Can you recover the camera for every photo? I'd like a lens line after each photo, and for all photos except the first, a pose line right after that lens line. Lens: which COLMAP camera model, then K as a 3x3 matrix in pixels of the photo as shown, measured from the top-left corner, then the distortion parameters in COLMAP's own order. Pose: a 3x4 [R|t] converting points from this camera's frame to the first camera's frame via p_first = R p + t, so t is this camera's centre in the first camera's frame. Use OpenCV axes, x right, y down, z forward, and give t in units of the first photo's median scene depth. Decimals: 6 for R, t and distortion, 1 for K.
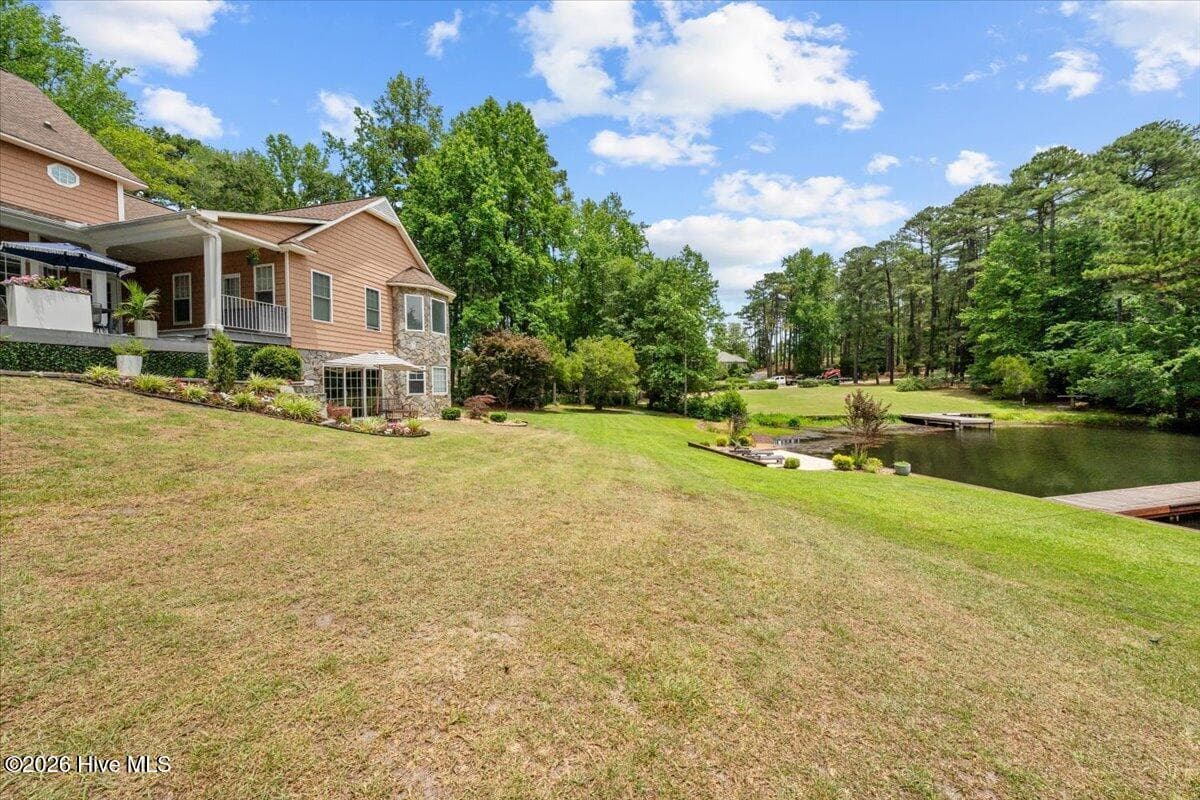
lens RADIAL K [[409.5, 0, 597.0], [0, 409.5, 393.3], [0, 0, 1]] dist [-0.000487, -0.000021]
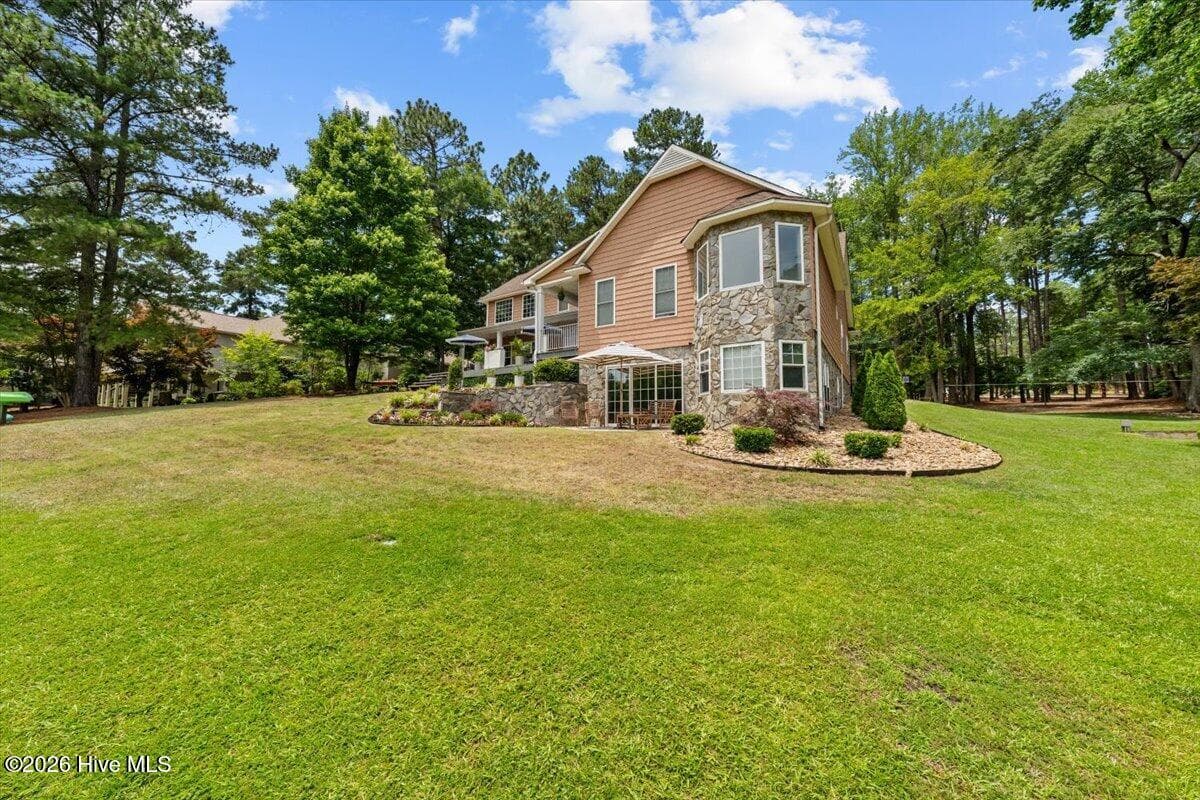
lens RADIAL K [[421.5, 0, 591.2], [0, 421.5, 379.1], [0, 0, 1]] dist [-0.000679, -0.000050]
pose [[-0.376731, -0.073421, -0.923408, 0.150923], [-0.009236, 0.997102, -0.075512, 0.018726], [0.926277, -0.019919, -0.376318, 0.671531]]
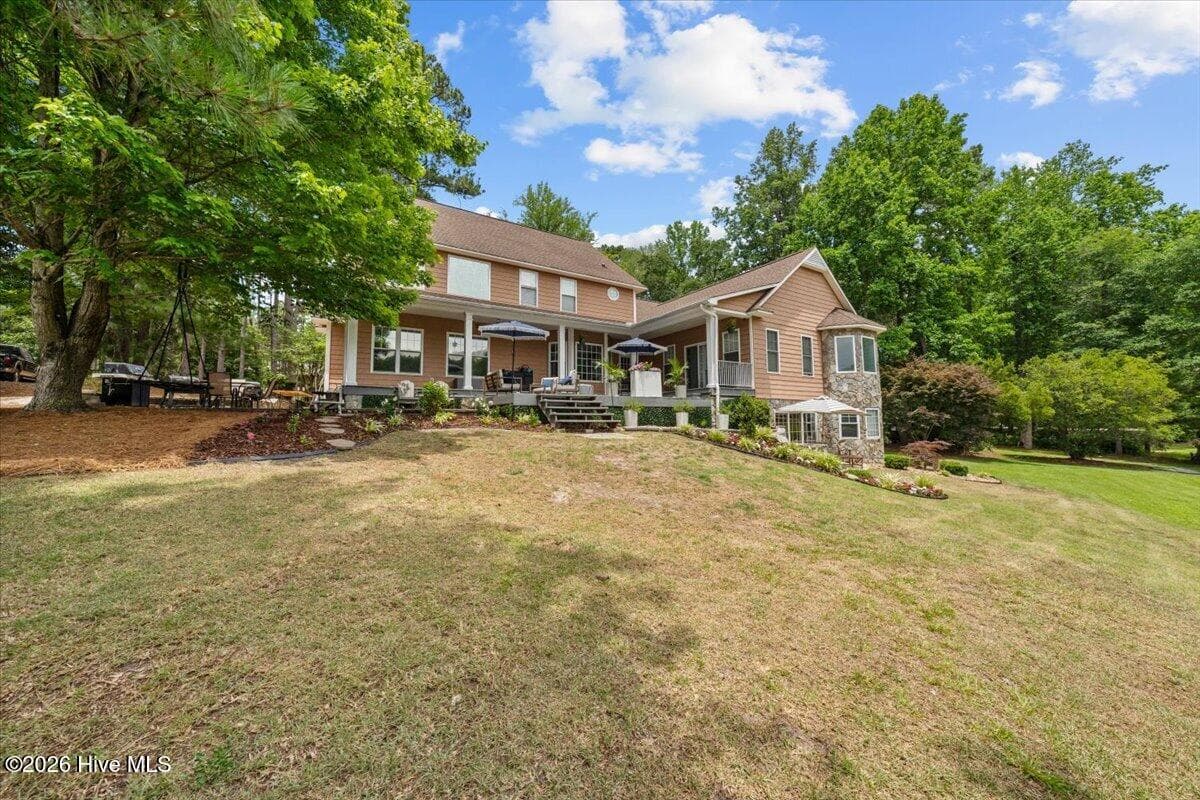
lens RADIAL K [[409.5, 0, 597.0], [0, 409.5, 393.3], [0, 0, 1]] dist [-0.000487, -0.000021]
pose [[0.708272, -0.039138, -0.704854, -0.111986], [-0.013117, 0.997560, -0.068571, -0.017944], [0.705818, 0.057813, 0.706030, -0.061077]]
